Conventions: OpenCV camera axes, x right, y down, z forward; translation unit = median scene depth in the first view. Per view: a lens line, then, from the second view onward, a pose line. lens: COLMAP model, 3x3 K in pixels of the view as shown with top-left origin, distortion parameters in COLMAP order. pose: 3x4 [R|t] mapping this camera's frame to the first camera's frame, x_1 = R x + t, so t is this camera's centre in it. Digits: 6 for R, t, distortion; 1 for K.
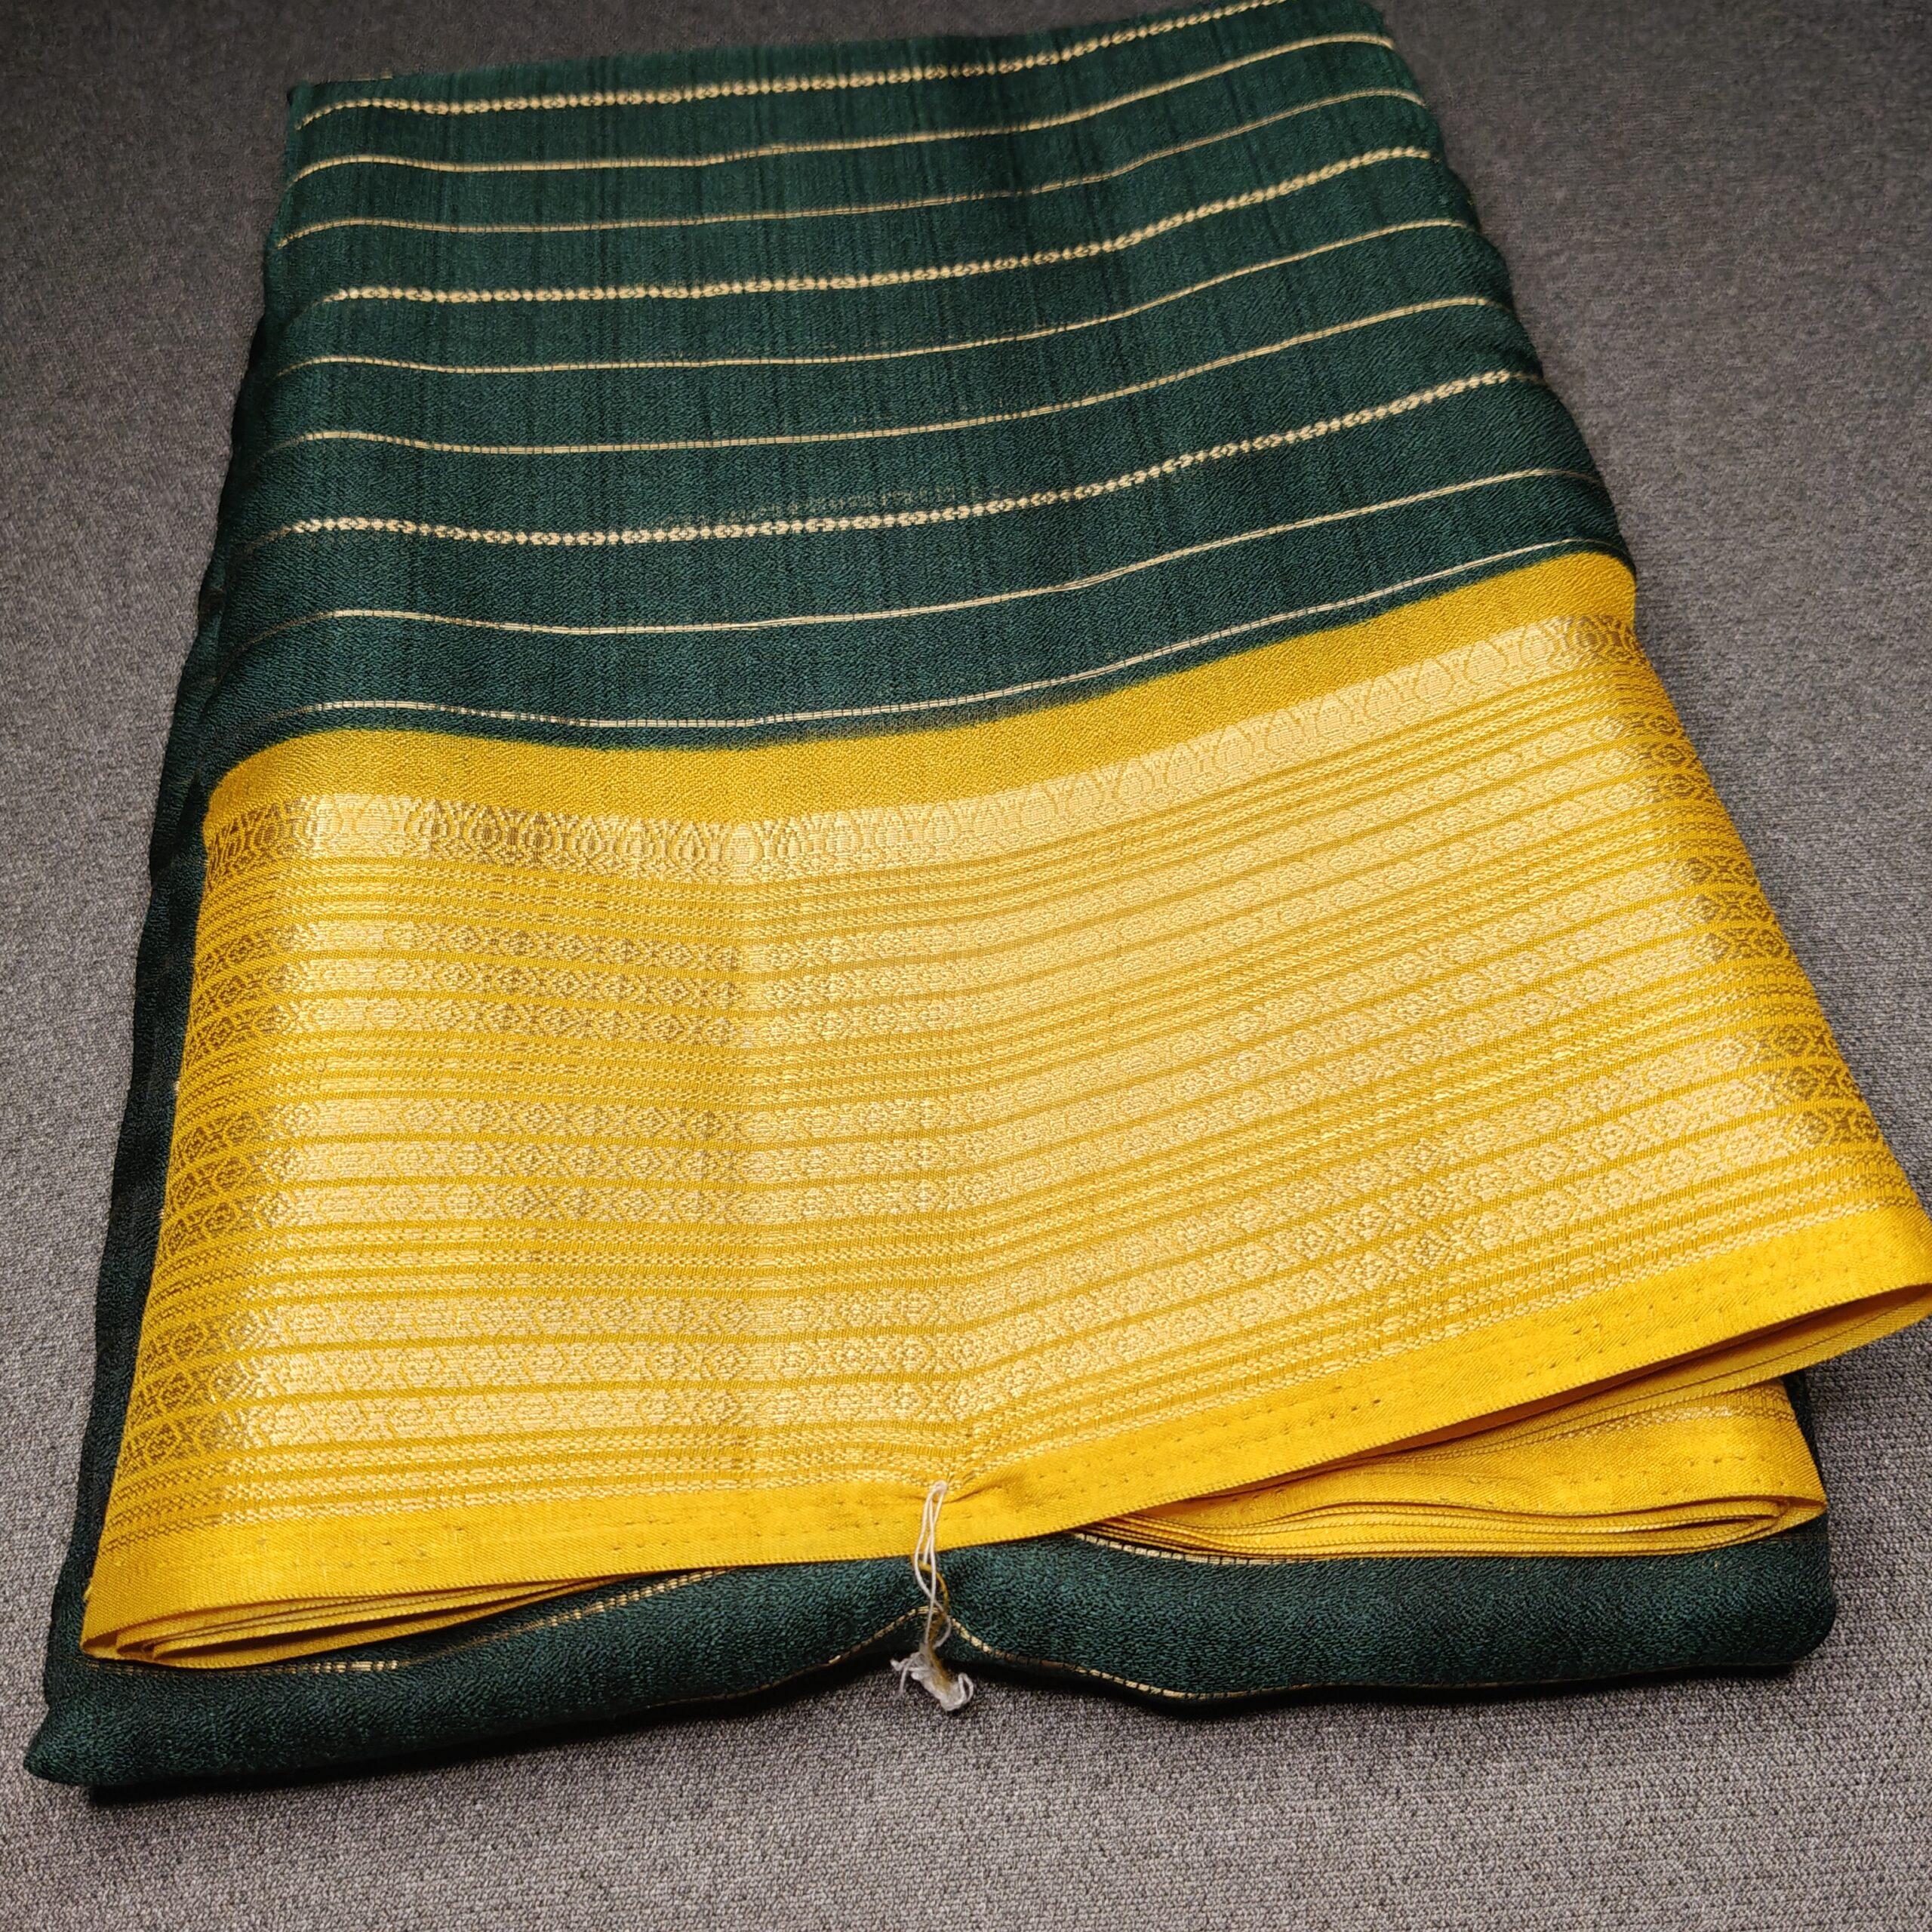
lens RADIAL K [[2108.2, 0, 957.7], [0, 2108.2, 976.5], [0, 0, 1]] dist [-0.027963, 0.000000]
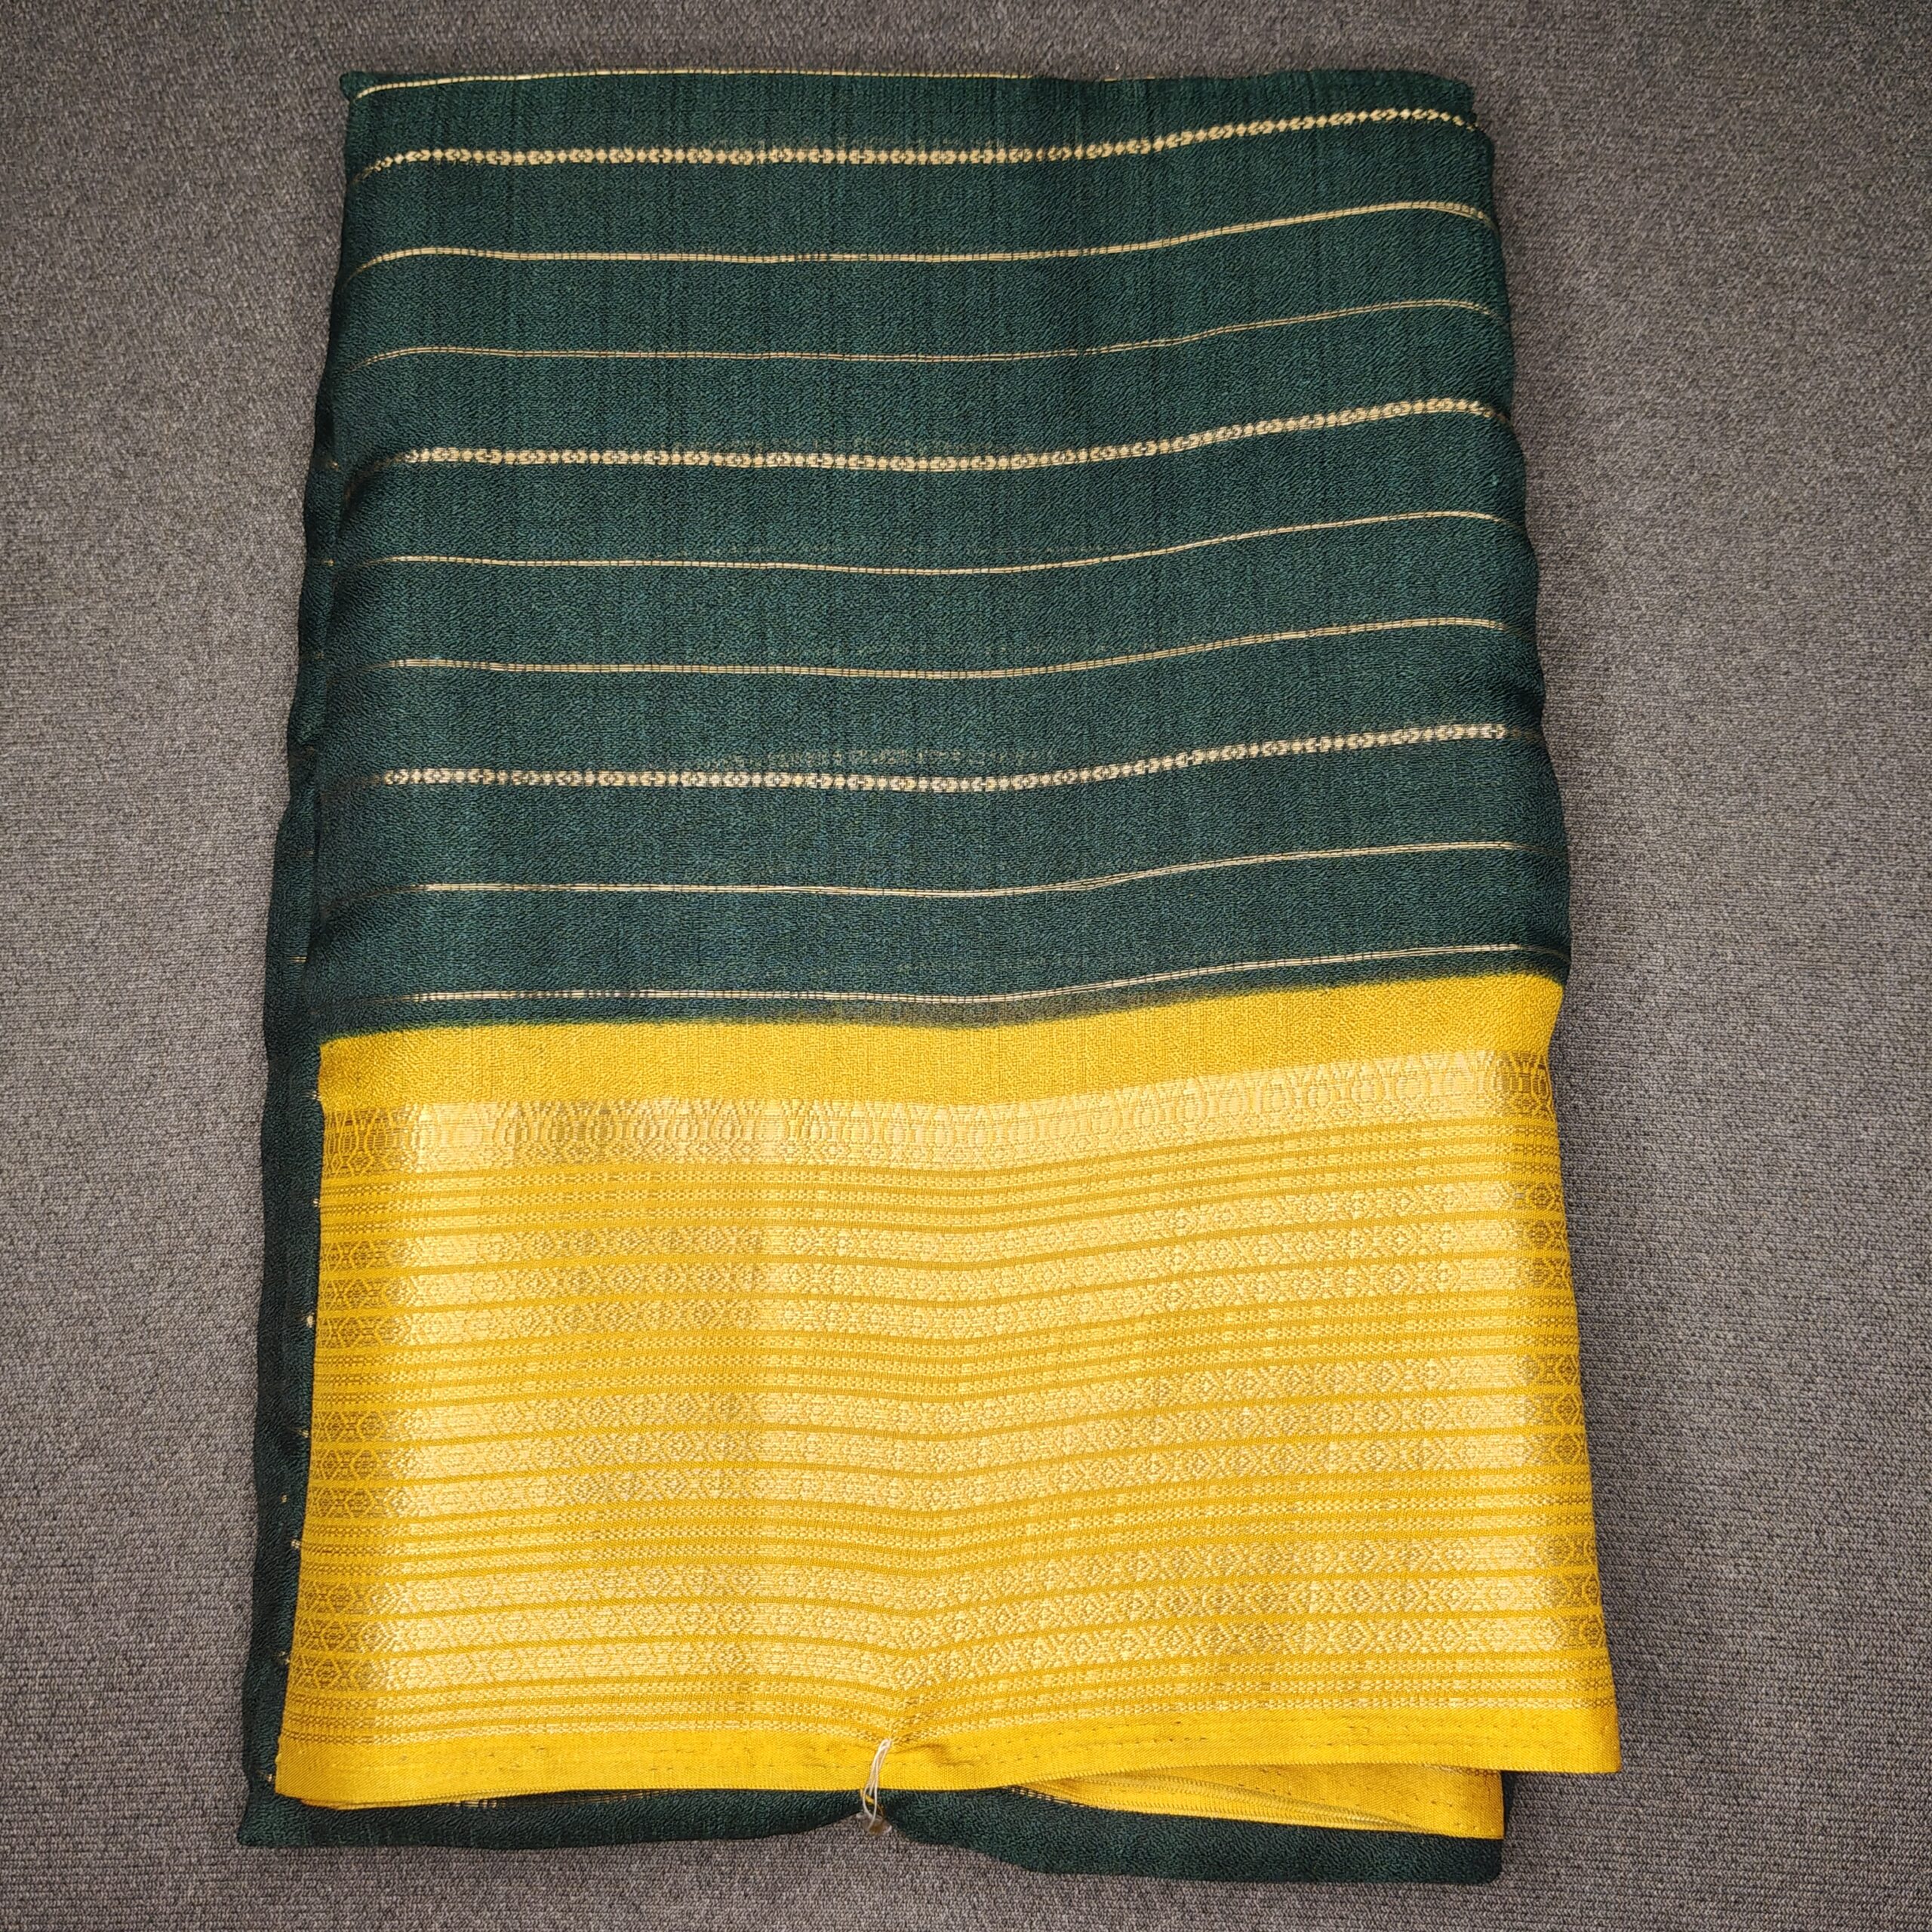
lens RADIAL K [[2108.2, 0, 965.4], [0, 2108.2, 975.8], [0, 0, 1]] dist [-0.027963, 0.000000]
pose [[0.995169, 0.095238, 0.023823, -0.027024], [-0.096329, 0.900485, 0.424085, -0.592416], [0.018937, -0.424331, 0.905309, -0.033822]]
